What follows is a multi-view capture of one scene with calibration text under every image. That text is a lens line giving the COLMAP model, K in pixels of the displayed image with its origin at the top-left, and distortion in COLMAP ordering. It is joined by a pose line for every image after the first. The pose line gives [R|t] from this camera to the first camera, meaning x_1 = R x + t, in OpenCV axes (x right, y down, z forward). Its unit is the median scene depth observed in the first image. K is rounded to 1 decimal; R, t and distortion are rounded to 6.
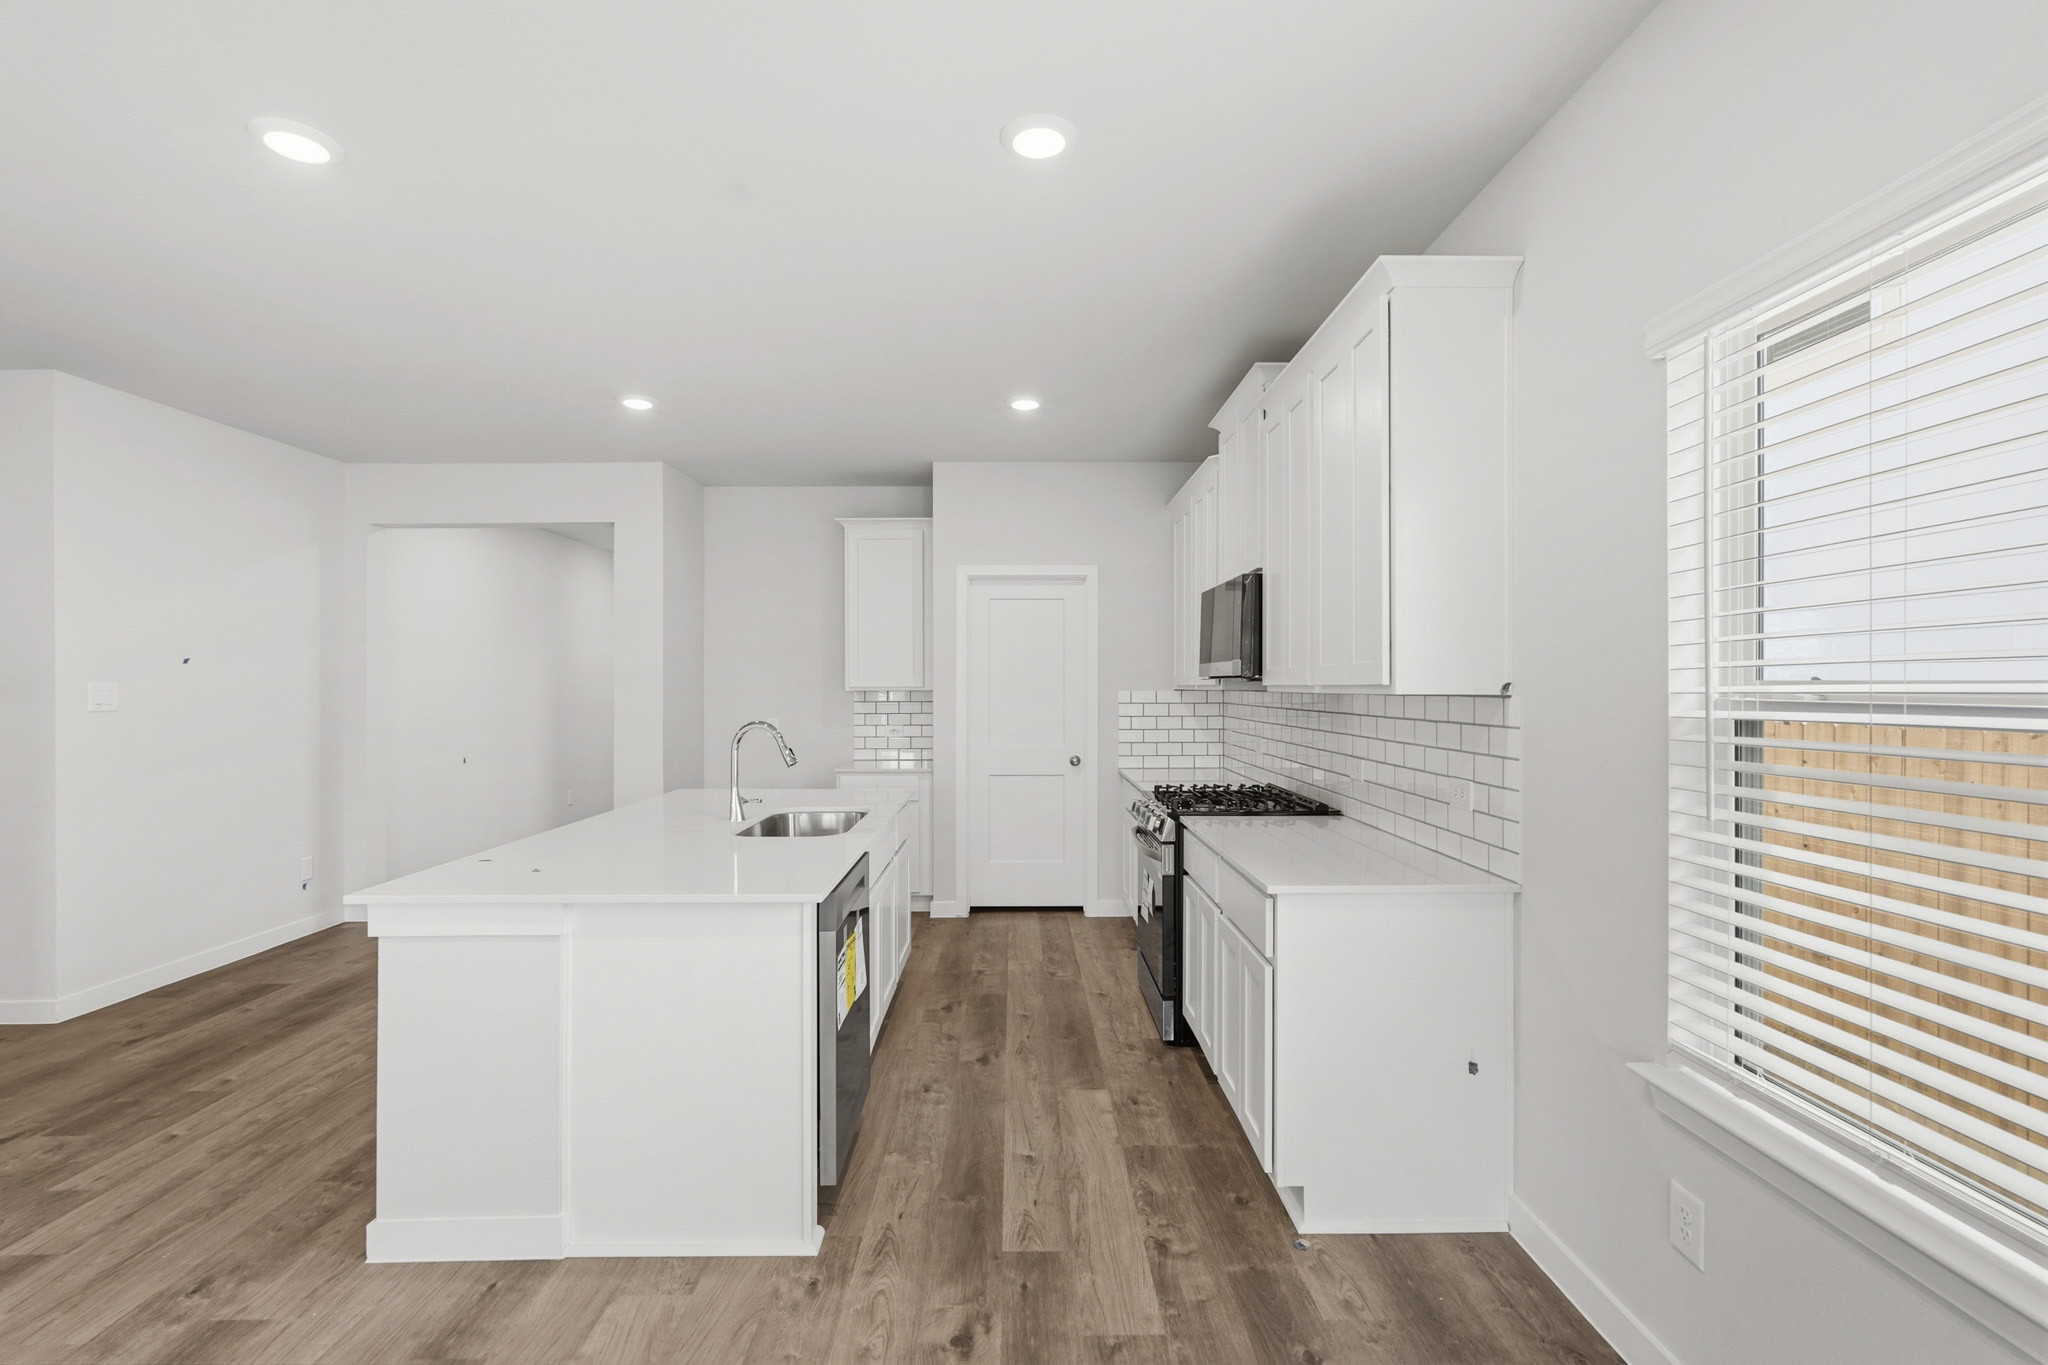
lens RADIAL K [[941.1, 0, 1032.7], [0, 941.1, 675.9], [0, 0, 1]] dist [-0.016038, 0.007123]
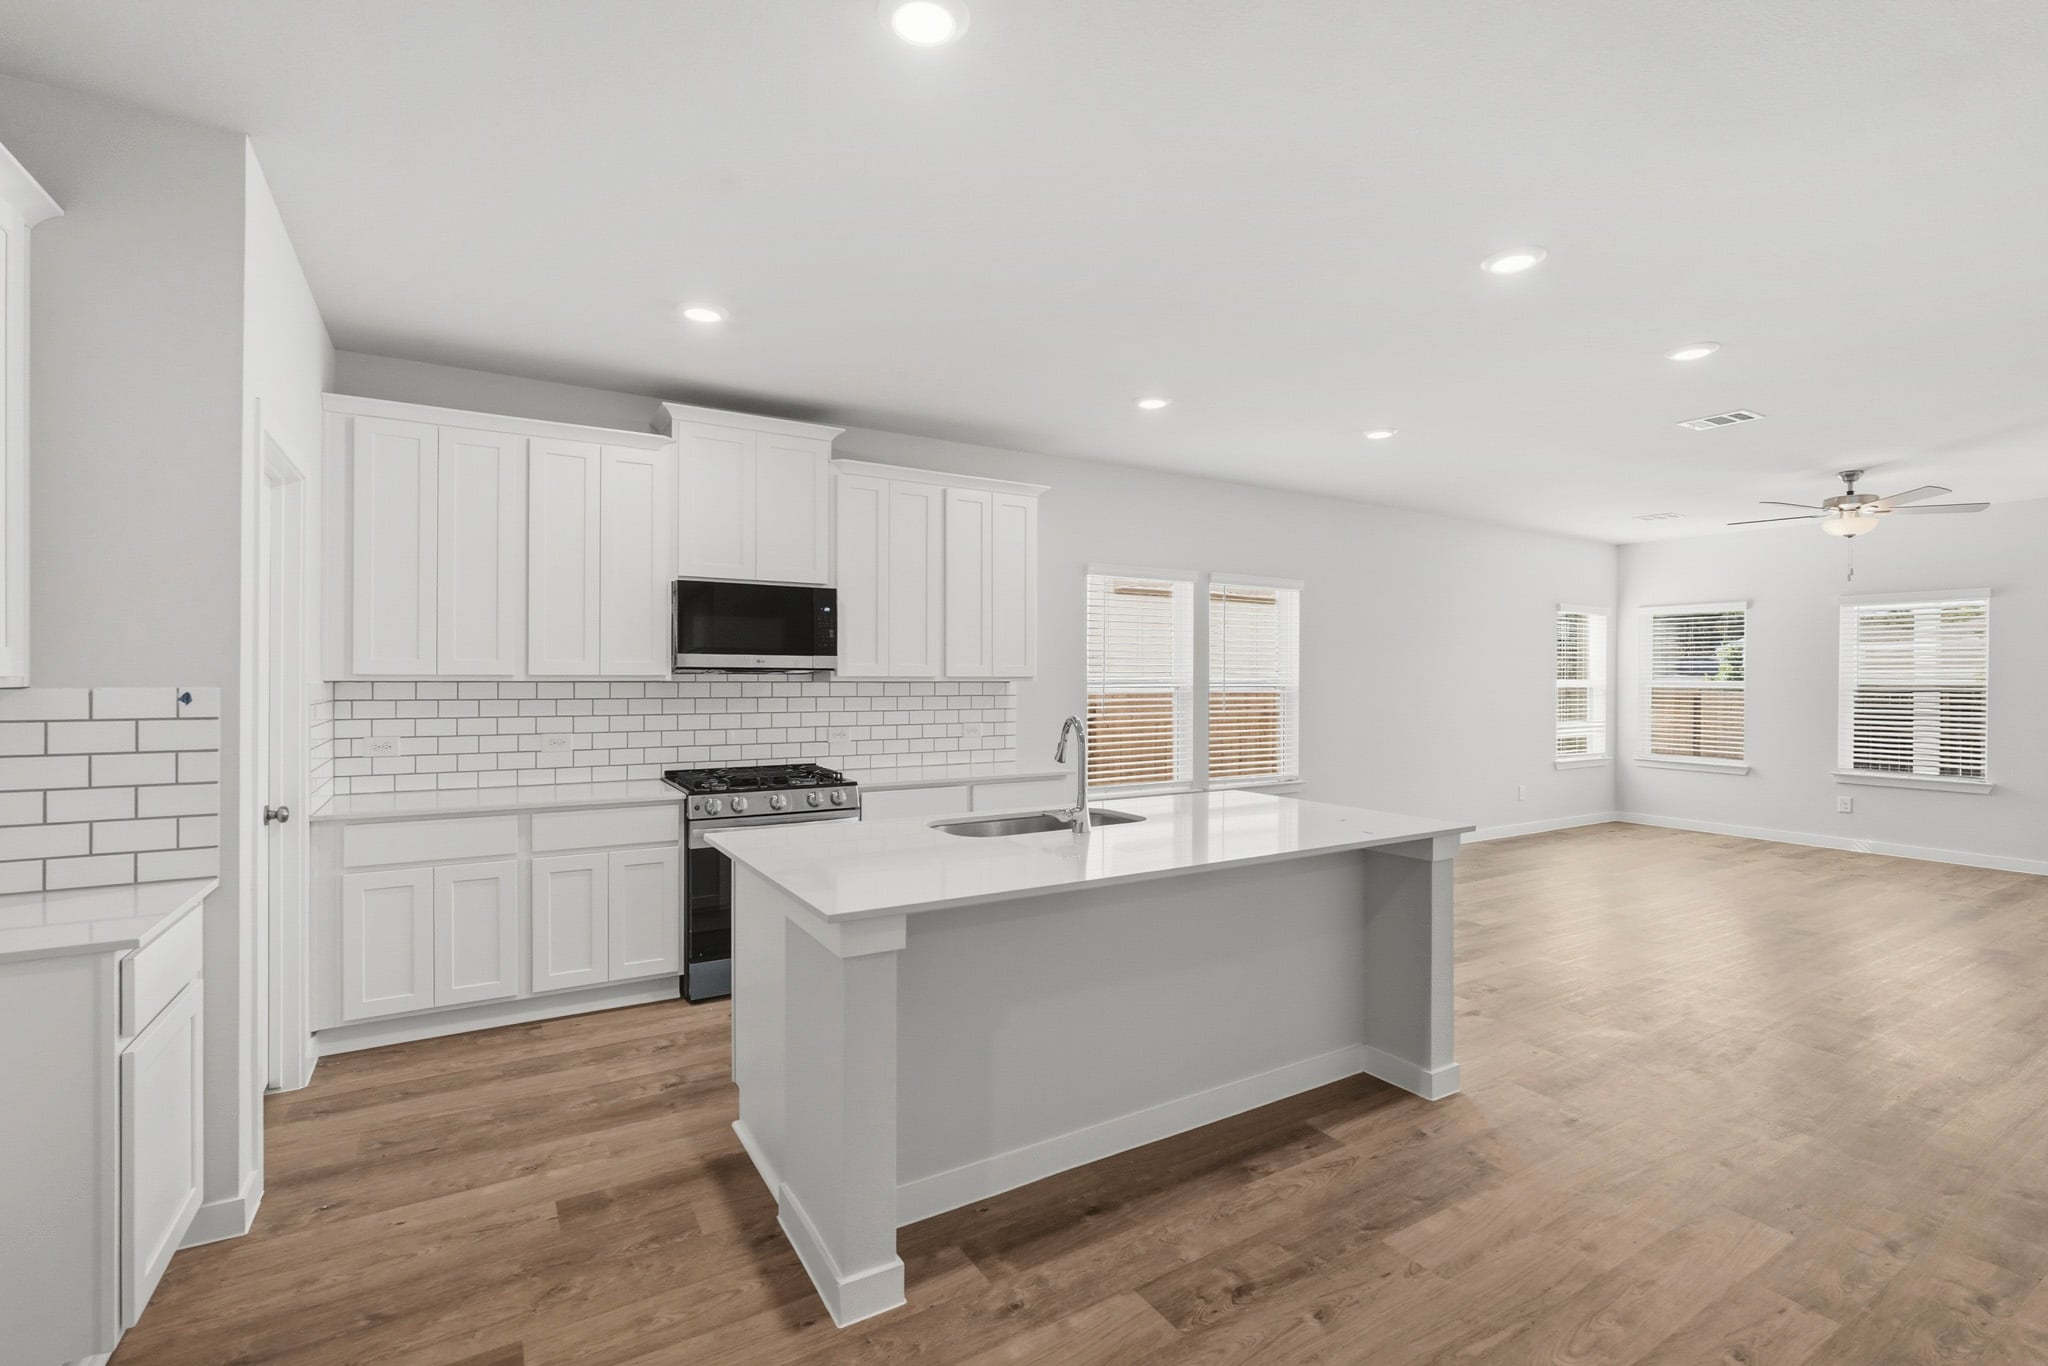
lens RADIAL K [[941.1, 0, 1004.6], [0, 941.1, 676.0], [0, 0, 1]] dist [-0.016038, 0.007123]
pose [[-0.500260, 0.001825, 0.865874, -0.702456], [-0.012245, 0.999883, -0.009182, 0.011890], [-0.865789, -0.015196, -0.500179, 1.018273]]
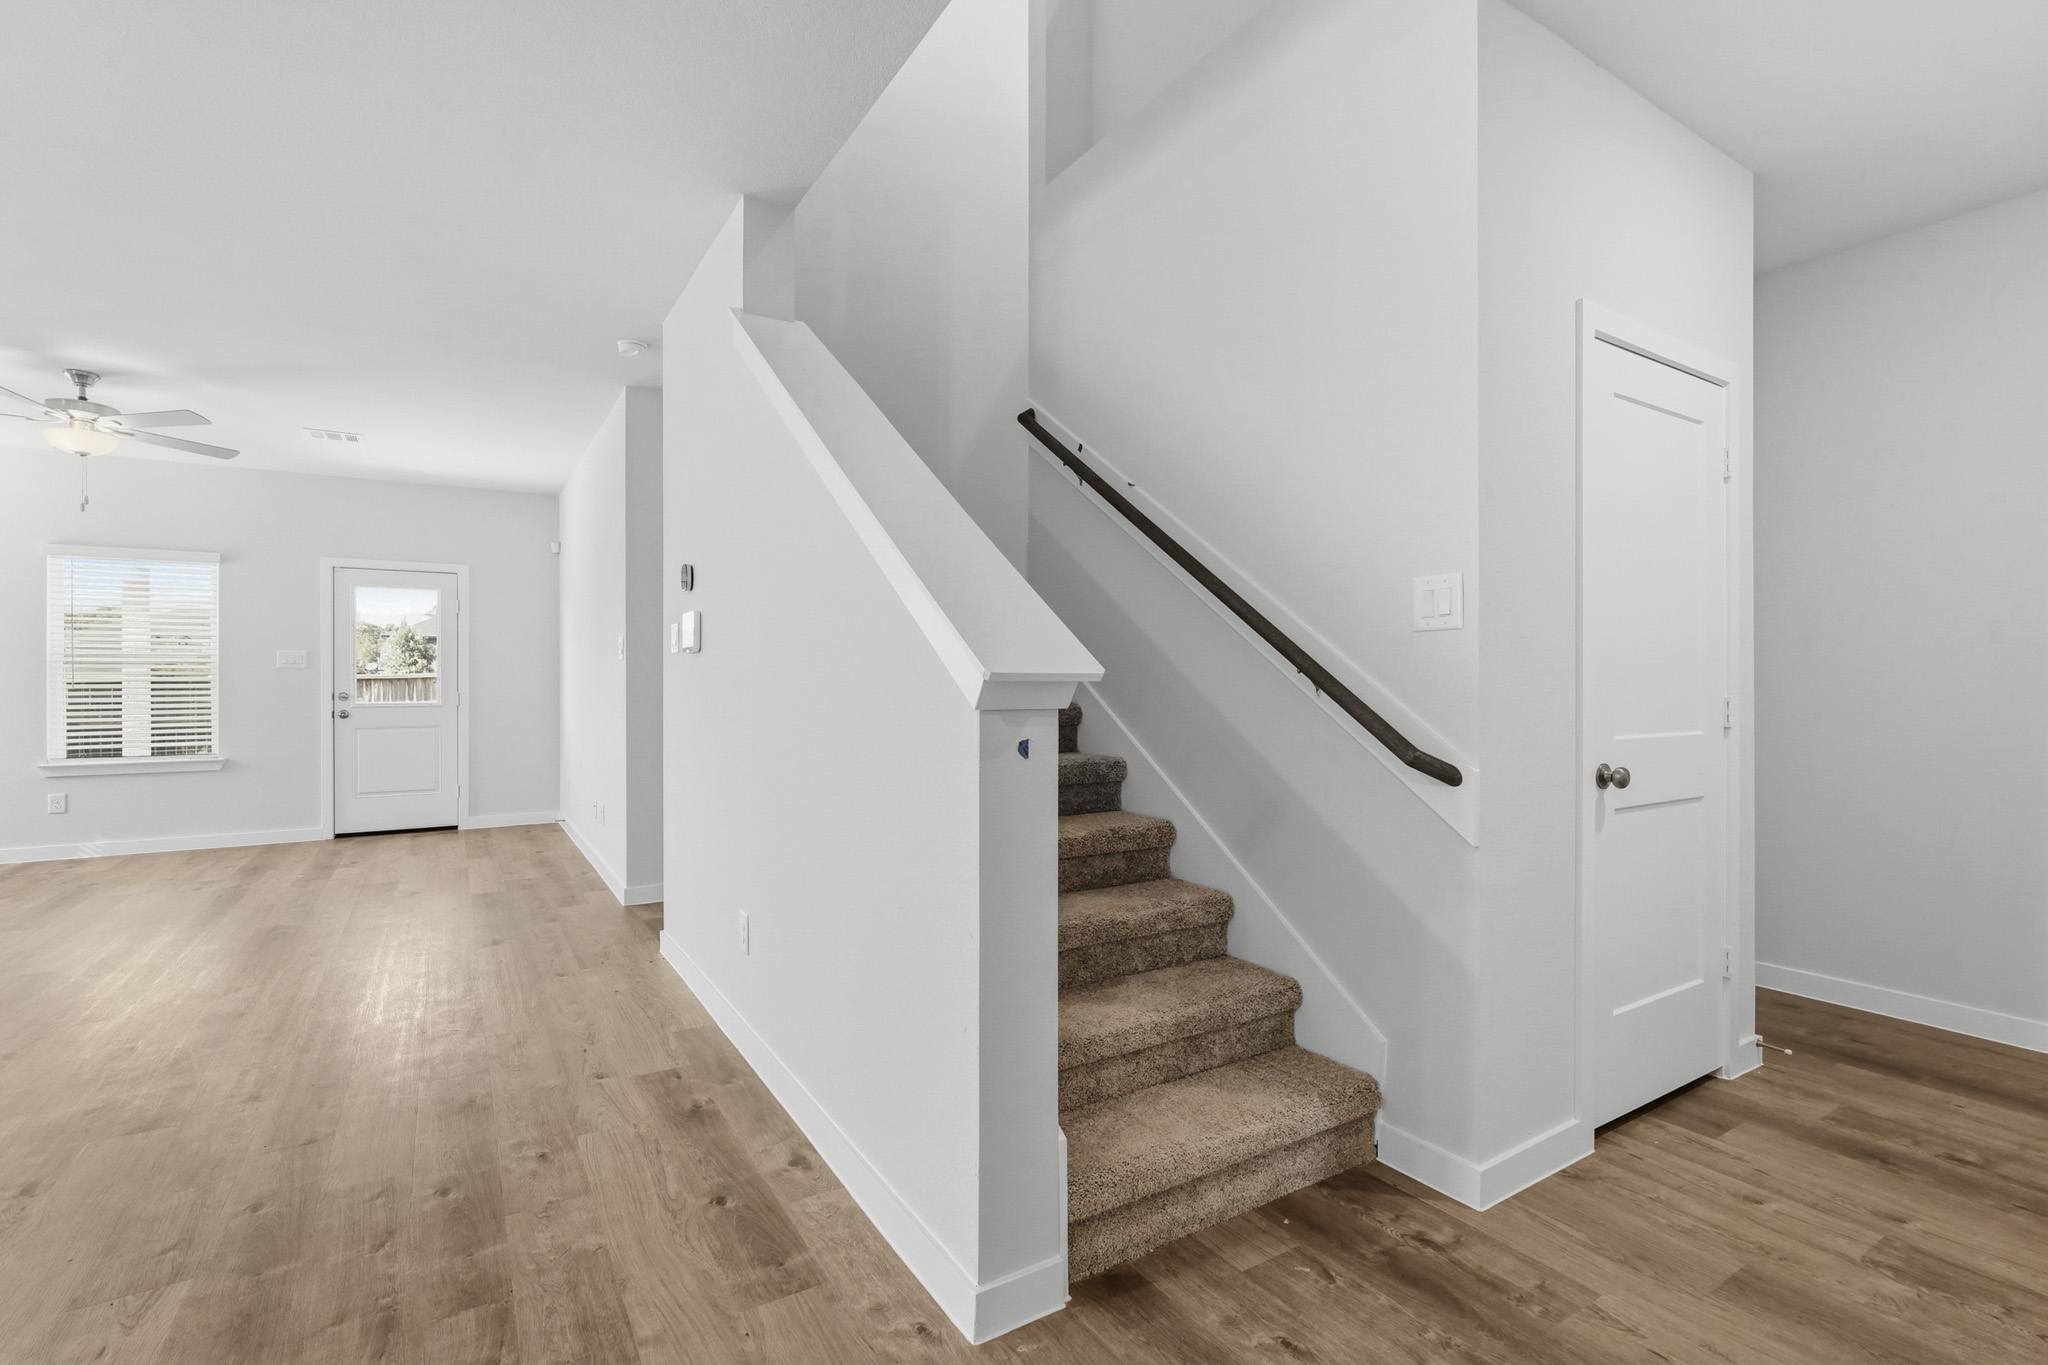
lens RADIAL K [[941.1, 0, 1035.9], [0, 941.1, 698.4], [0, 0, 1]] dist [-0.016038, 0.007123]
pose [[-0.860031, 0.010767, -0.510129, -0.560948], [0.007437, 0.999936, 0.008566, 0.050219], [0.510188, 0.003573, -0.860056, 0.794305]]
